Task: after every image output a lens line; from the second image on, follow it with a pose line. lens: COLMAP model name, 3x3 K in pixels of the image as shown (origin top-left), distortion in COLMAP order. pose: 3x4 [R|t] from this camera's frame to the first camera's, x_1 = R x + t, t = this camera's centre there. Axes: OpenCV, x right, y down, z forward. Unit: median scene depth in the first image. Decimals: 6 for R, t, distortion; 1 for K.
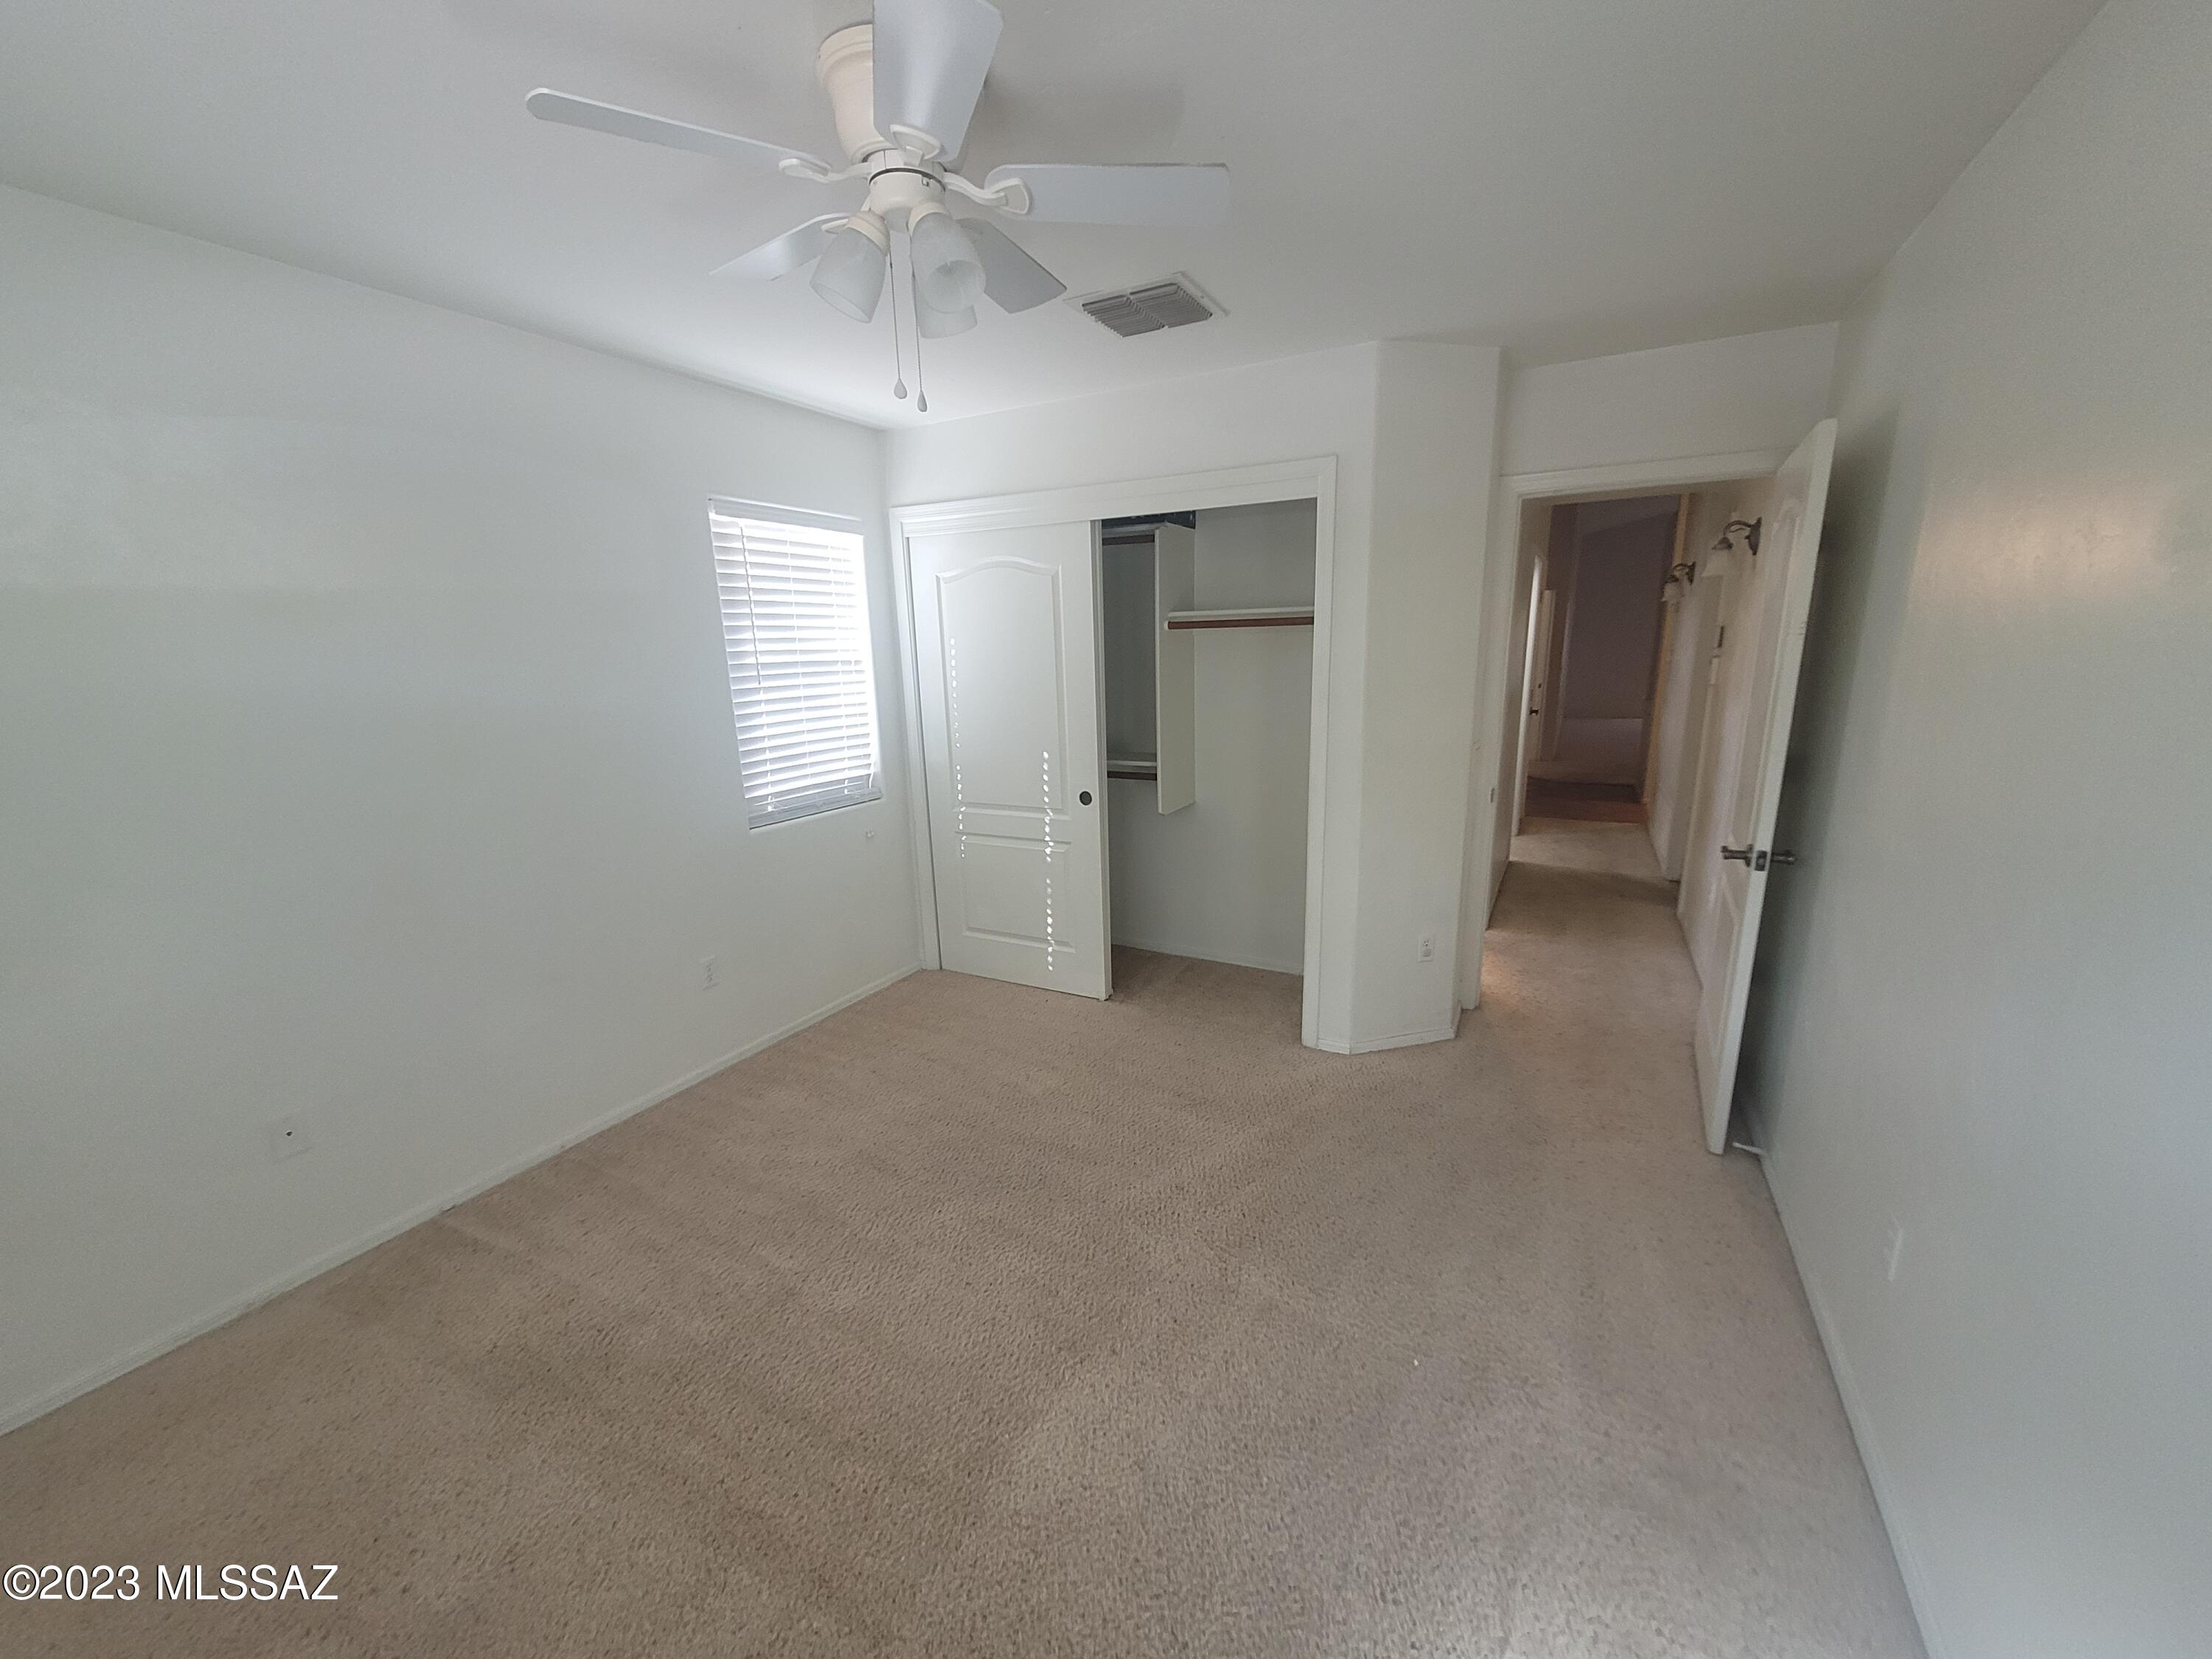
lens RADIAL K [[857.8, 0, 1104.4], [0, 857.8, 848.6], [0, 0, 1]] dist [-0.006537, -0.001001]
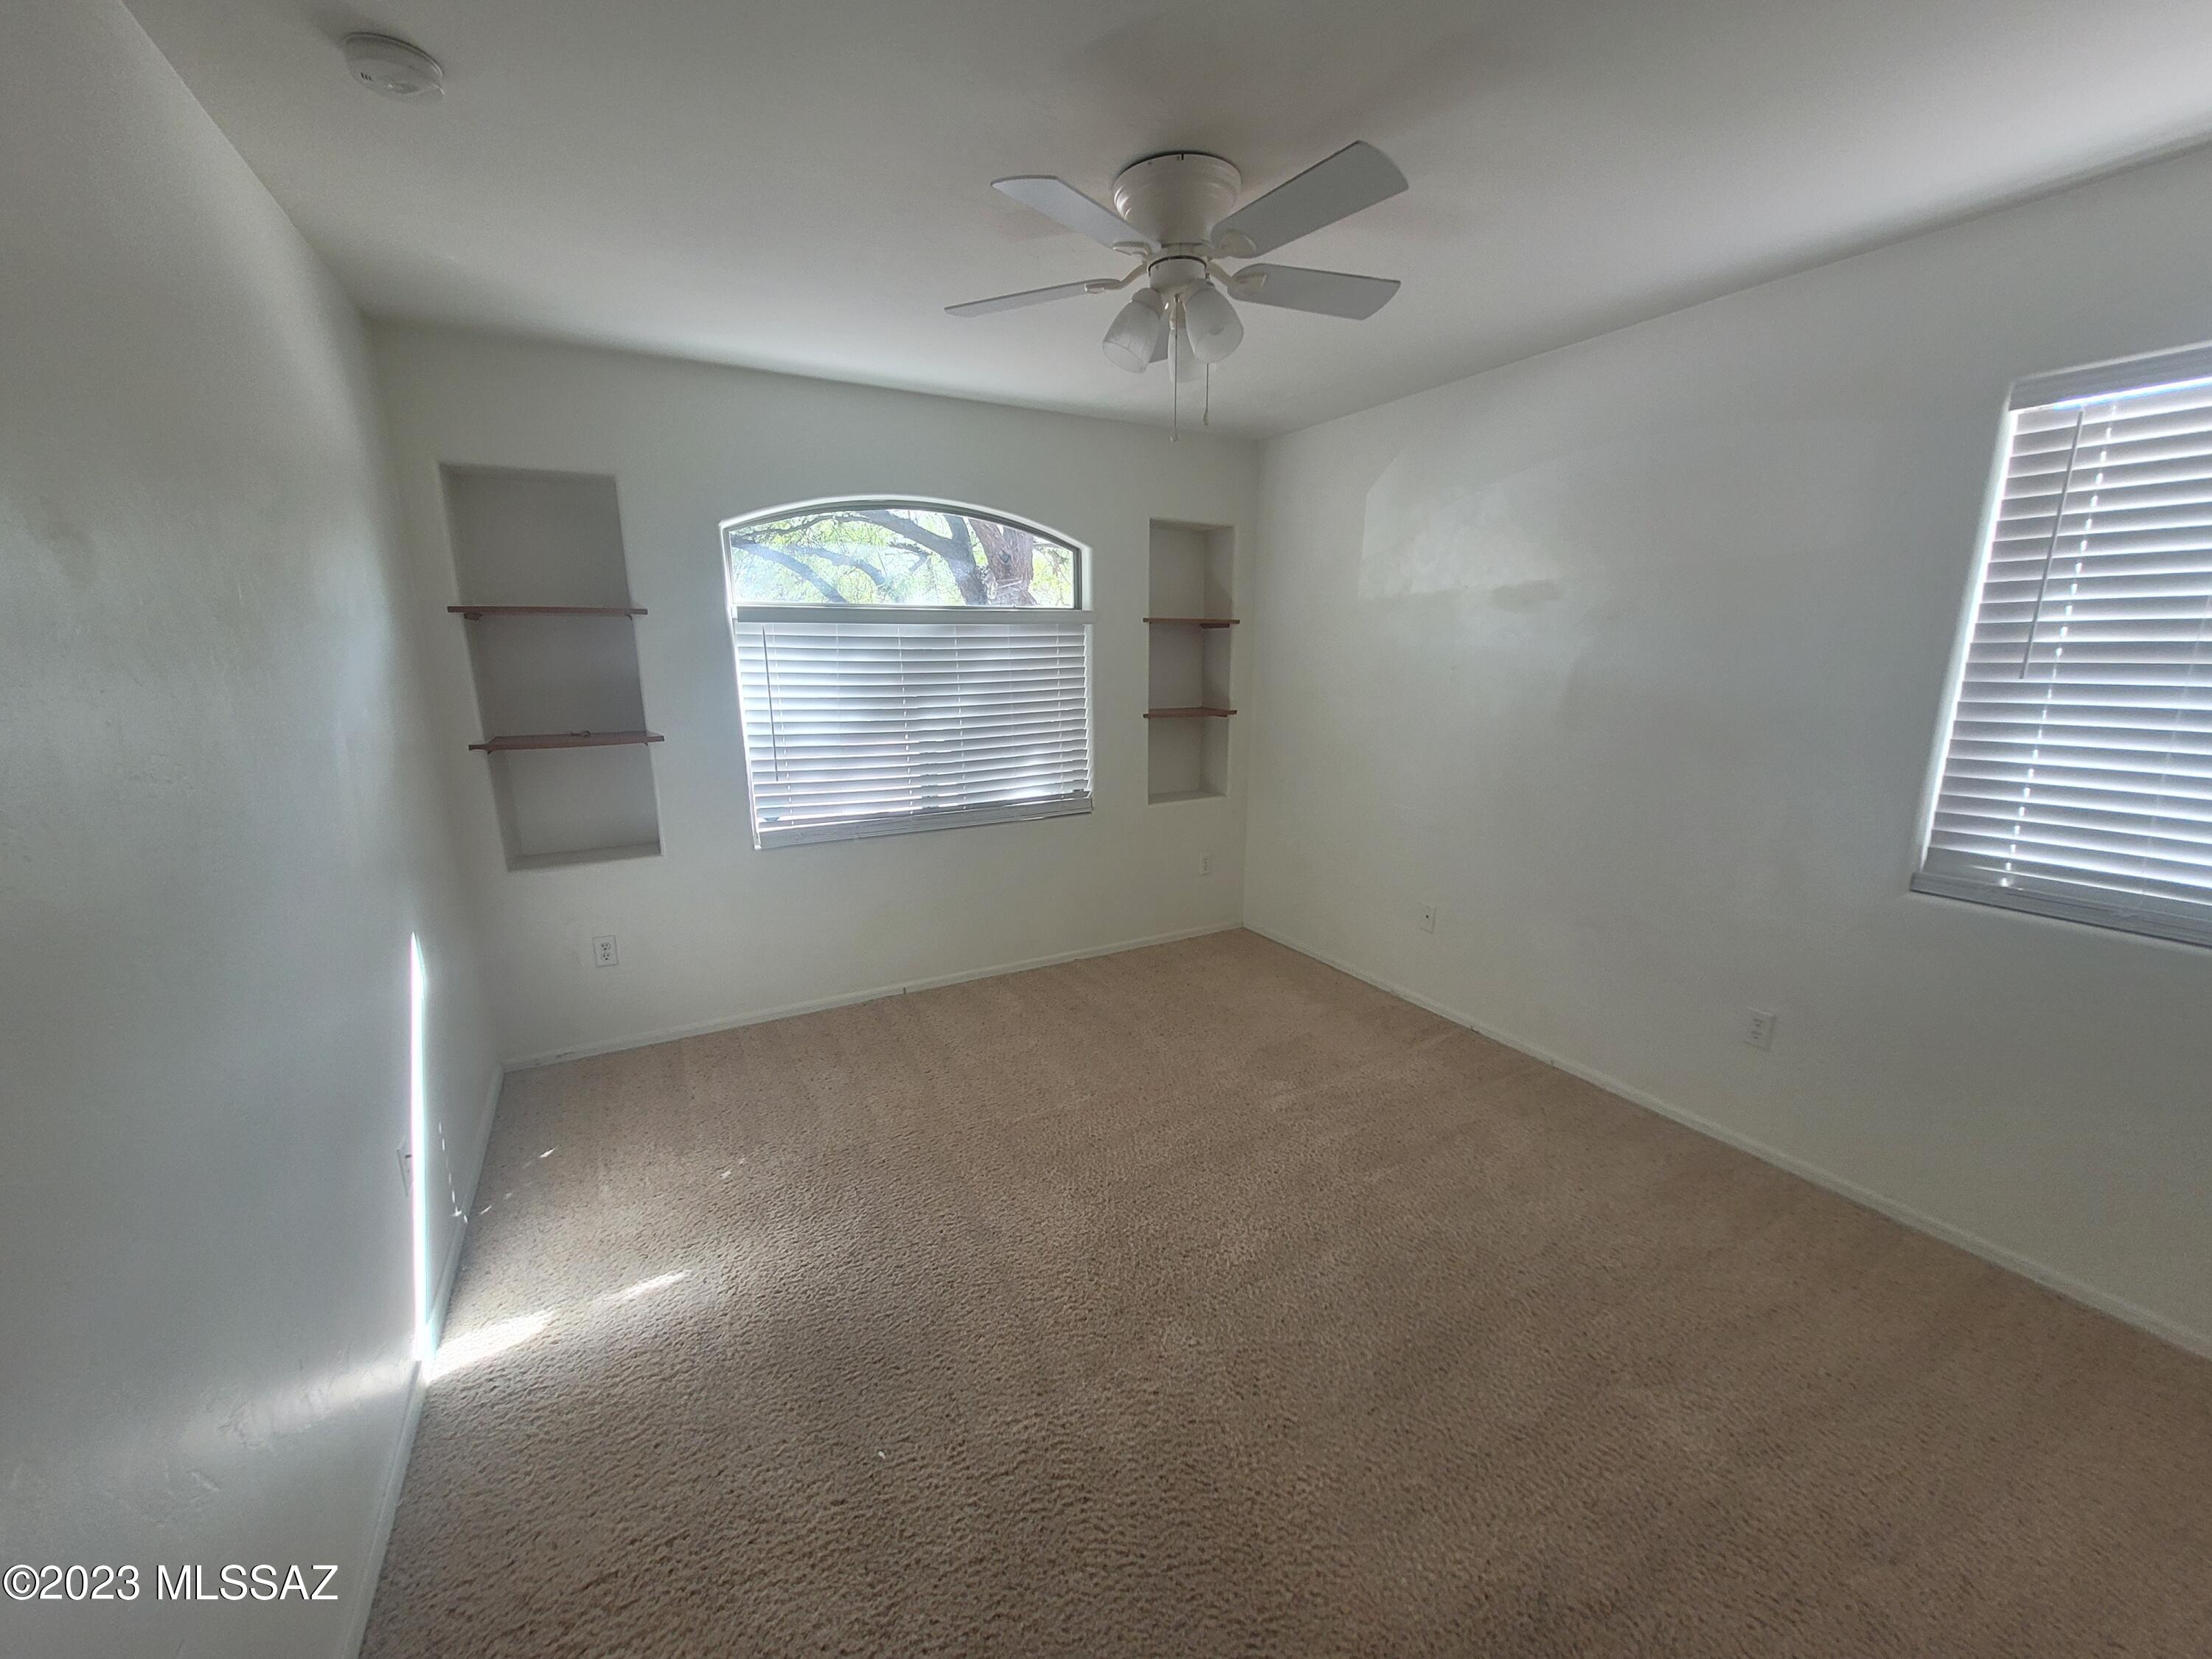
lens RADIAL K [[857.8, 0, 1104.3], [0, 857.8, 821.3], [0, 0, 1]] dist [-0.006537, -0.001001]
pose [[-0.536971, 0.203708, -0.818636, 0.440846], [-0.168846, 0.924819, 0.340882, -0.187130], [0.826531, 0.321267, -0.462206, 0.744529]]
